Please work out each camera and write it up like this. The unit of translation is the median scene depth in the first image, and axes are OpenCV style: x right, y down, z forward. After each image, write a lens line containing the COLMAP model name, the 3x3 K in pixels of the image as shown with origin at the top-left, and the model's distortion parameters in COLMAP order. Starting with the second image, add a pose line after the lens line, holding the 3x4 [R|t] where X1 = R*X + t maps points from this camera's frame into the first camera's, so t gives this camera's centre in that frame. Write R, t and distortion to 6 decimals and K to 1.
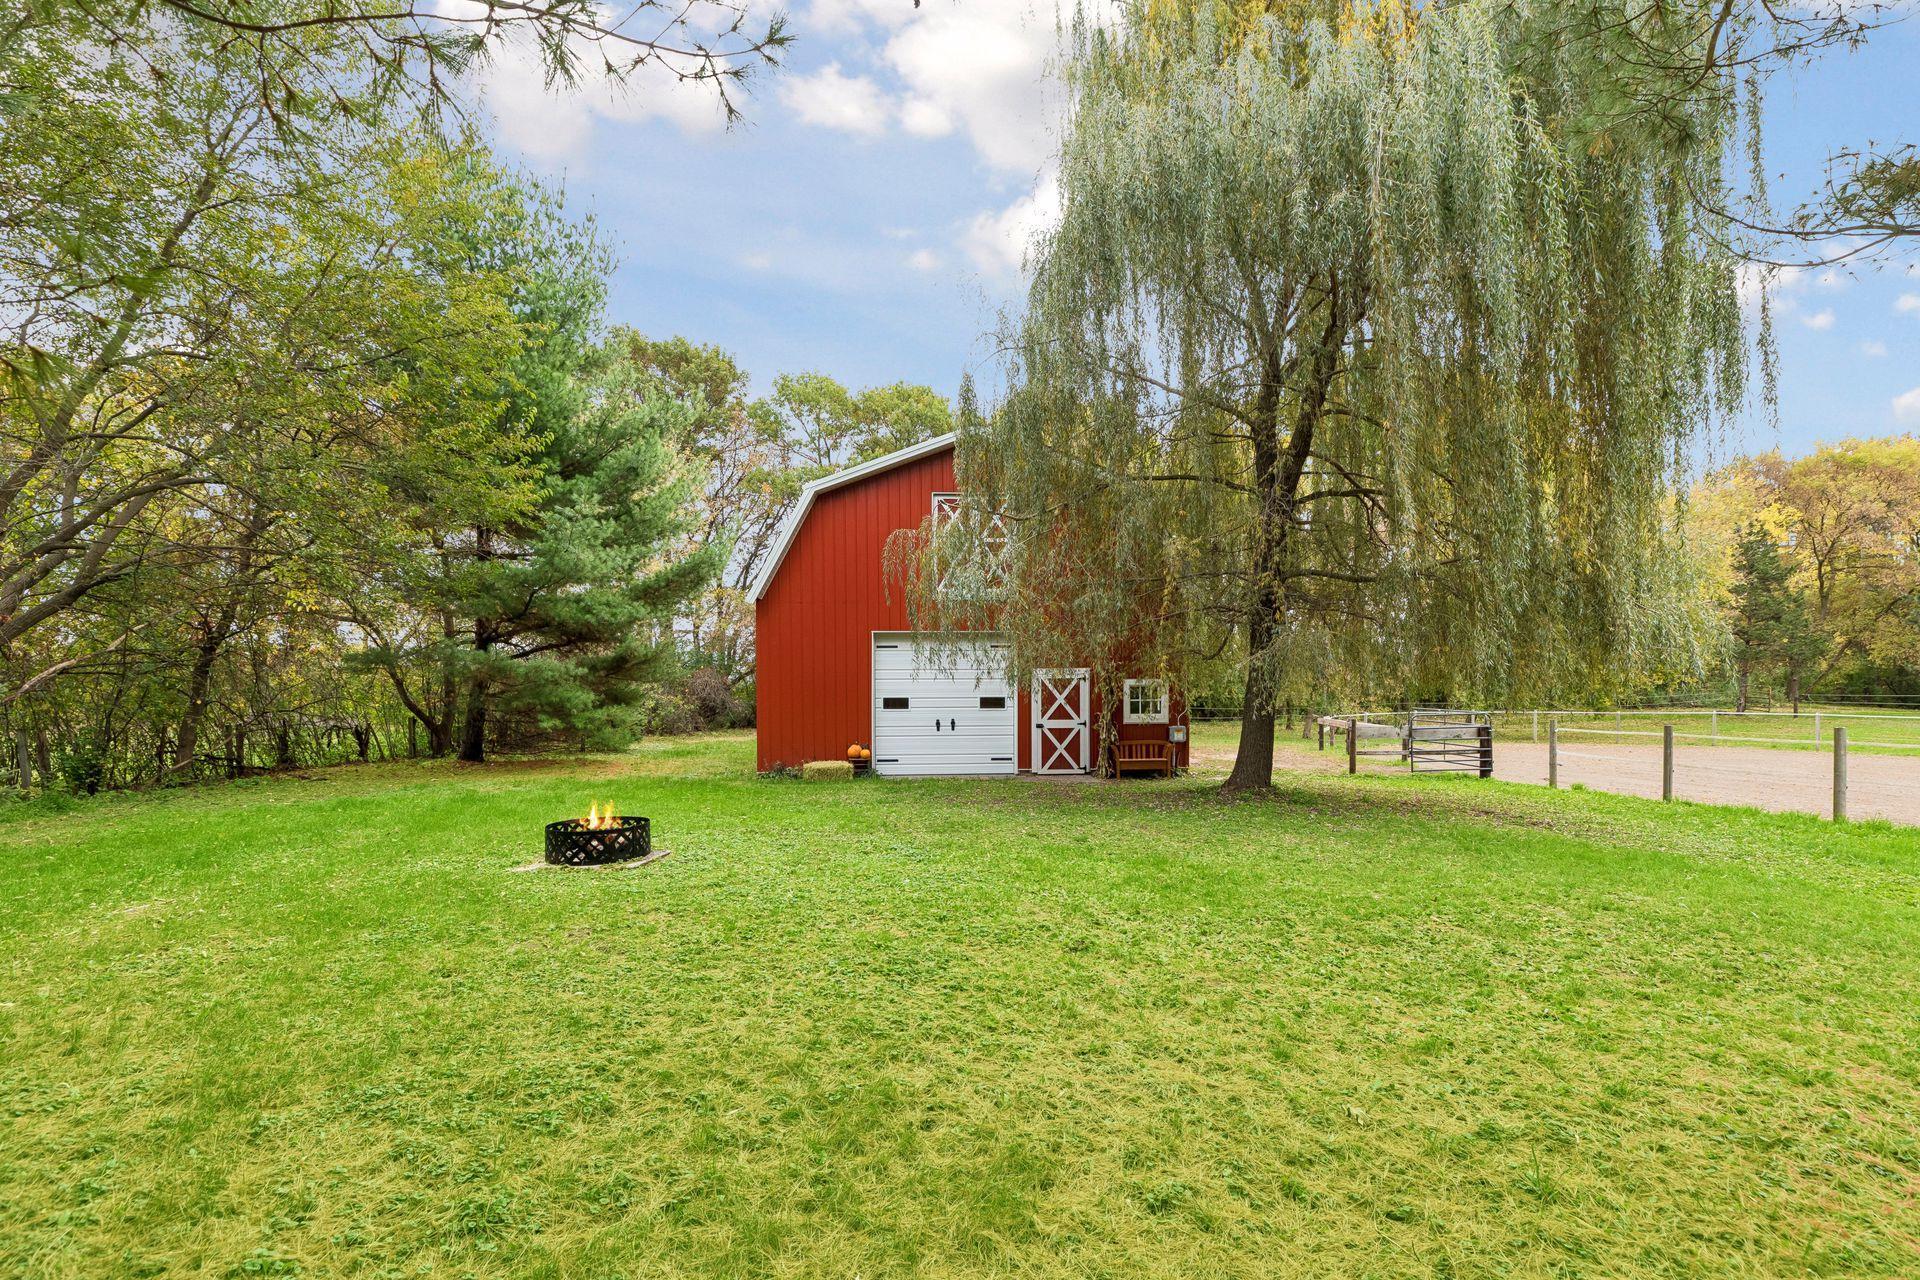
lens RADIAL K [[1416.3, 0, 960.0], [0, 1416.3, 640.0], [0, 0, 1]] dist [0.000419, -0.000167]
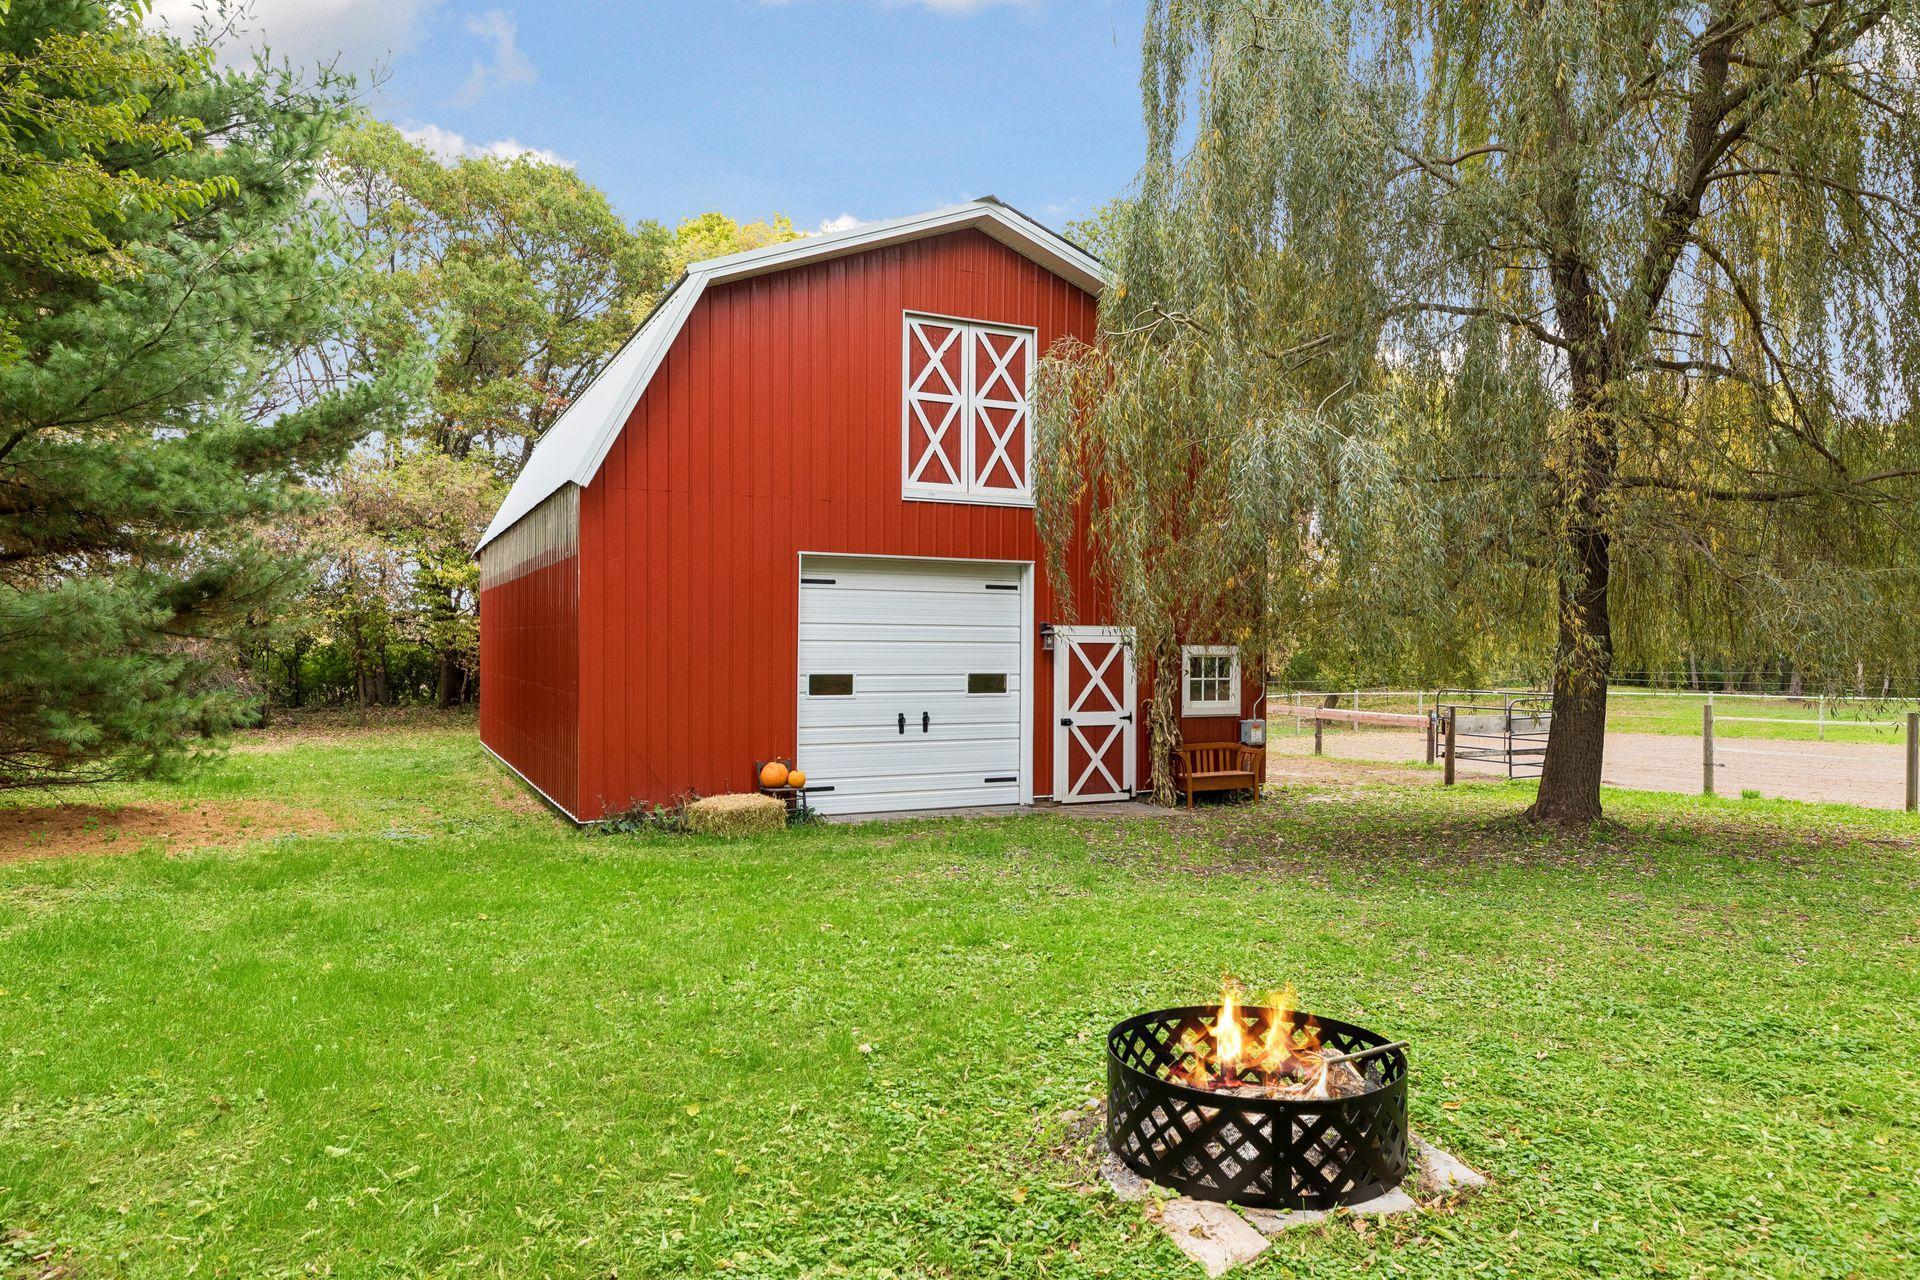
lens RADIAL K [[1416.3, 0, 960.0], [0, 1416.3, 640.0], [0, 0, 1]] dist [0.000419, -0.000167]
pose [[0.885362, 0.013559, 0.464705, -0.260010], [-0.015531, 0.999879, 0.000416, 0.026659], [-0.464643, -0.007586, 0.885466, 0.494652]]
